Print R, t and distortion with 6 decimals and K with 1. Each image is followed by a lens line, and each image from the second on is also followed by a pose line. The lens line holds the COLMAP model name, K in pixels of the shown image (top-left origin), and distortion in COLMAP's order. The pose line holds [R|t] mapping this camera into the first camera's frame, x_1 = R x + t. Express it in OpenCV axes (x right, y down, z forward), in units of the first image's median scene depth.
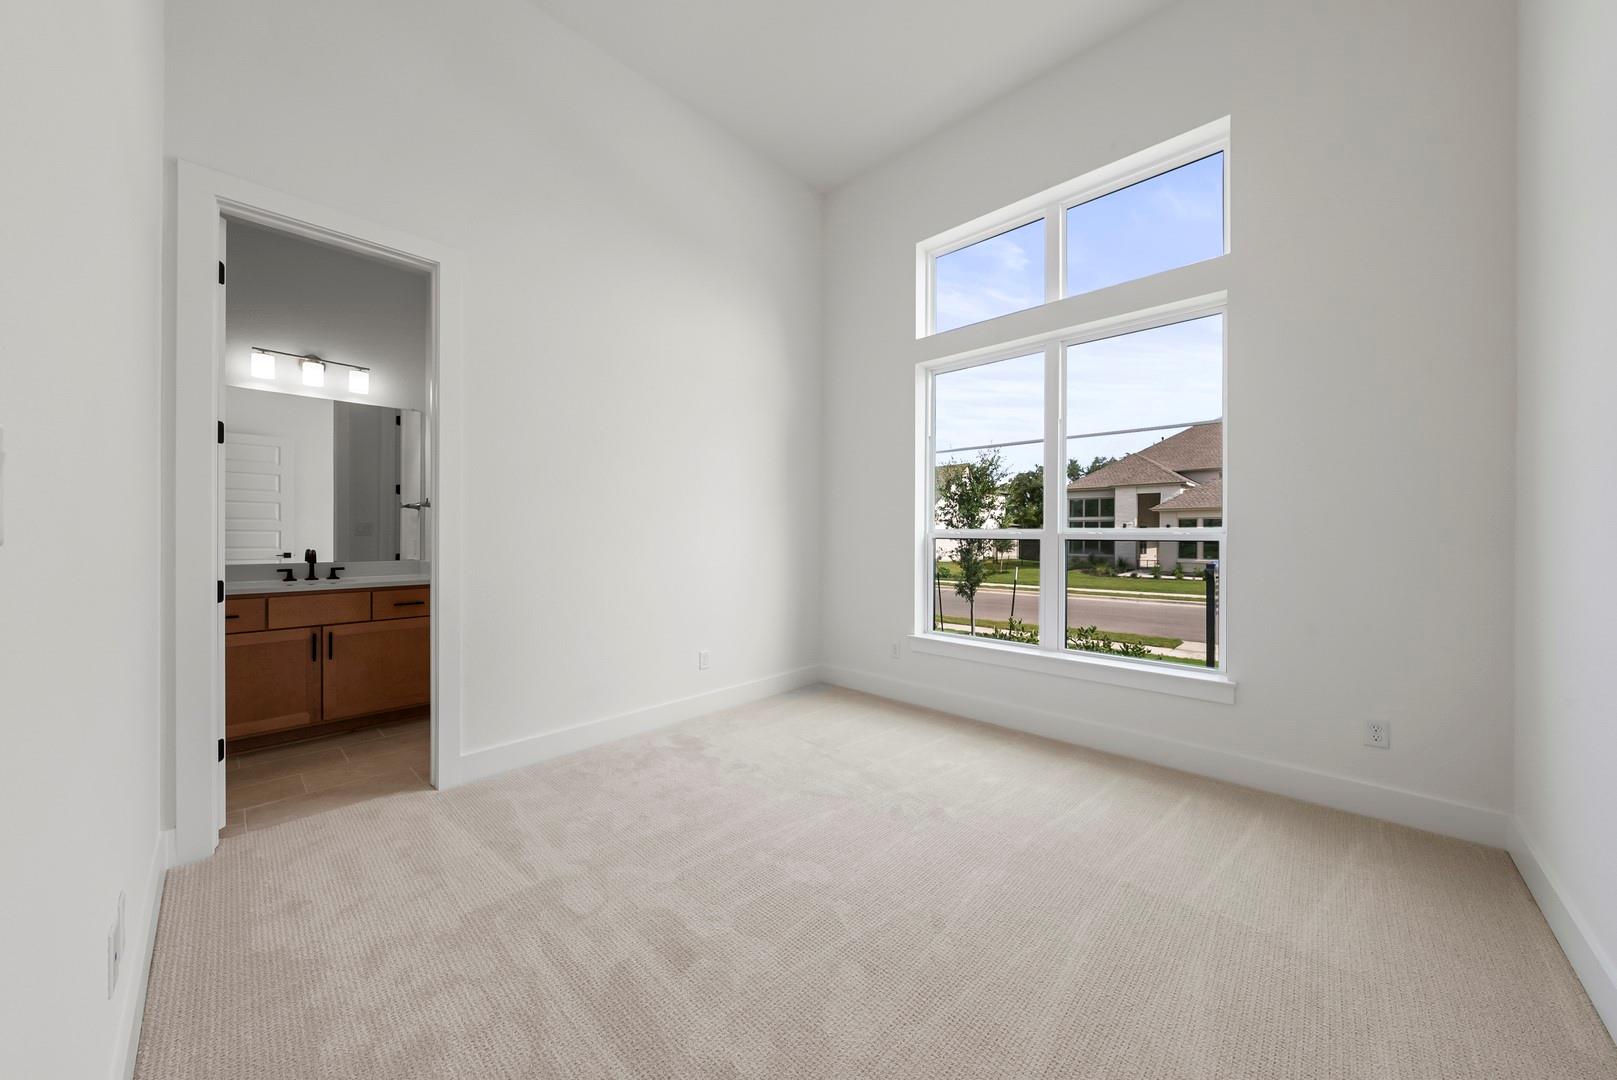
lens RADIAL K [[563.9, 0, 813.3], [0, 563.9, 530.5], [0, 0, 1]] dist [0.002280, -0.000047]
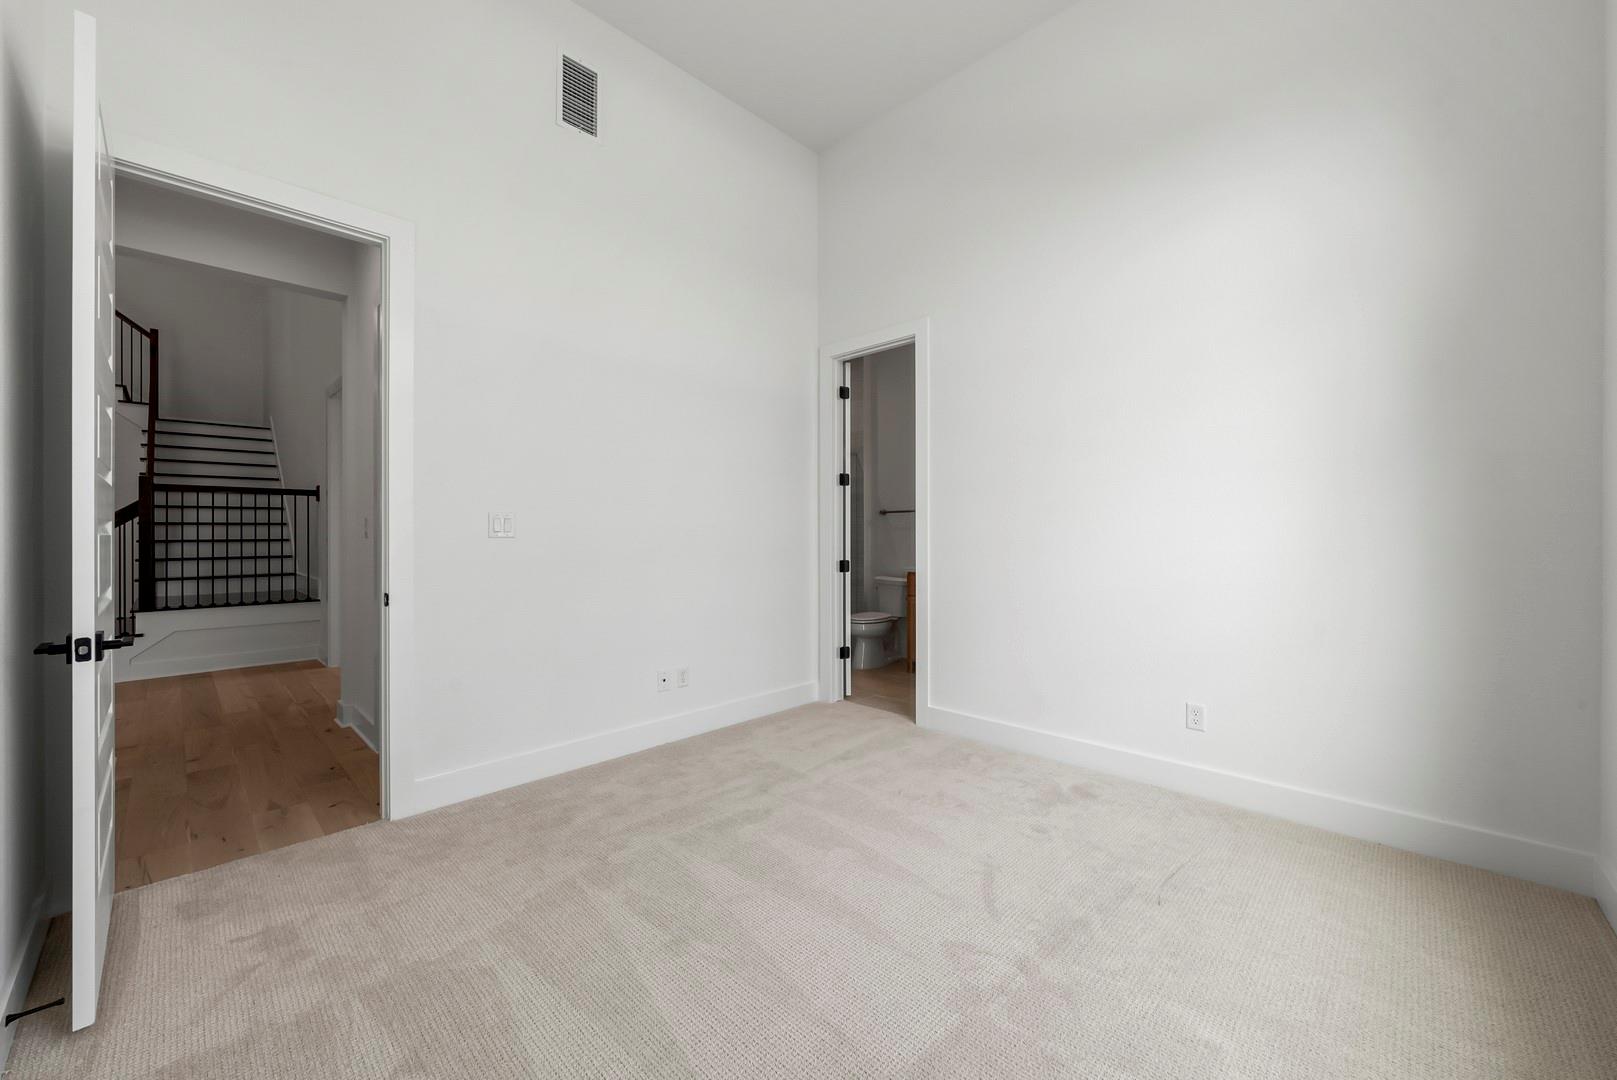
lens RADIAL K [[594.6, 0, 822.5], [0, 594.6, 536.4], [0, 0, 1]] dist [-0.002997, 0.000675]
pose [[0.020983, 0.002446, -0.999777, 0.697933], [-0.000149, 0.999997, 0.002444, -0.006269], [0.999780, 0.000098, 0.020984, 0.651233]]
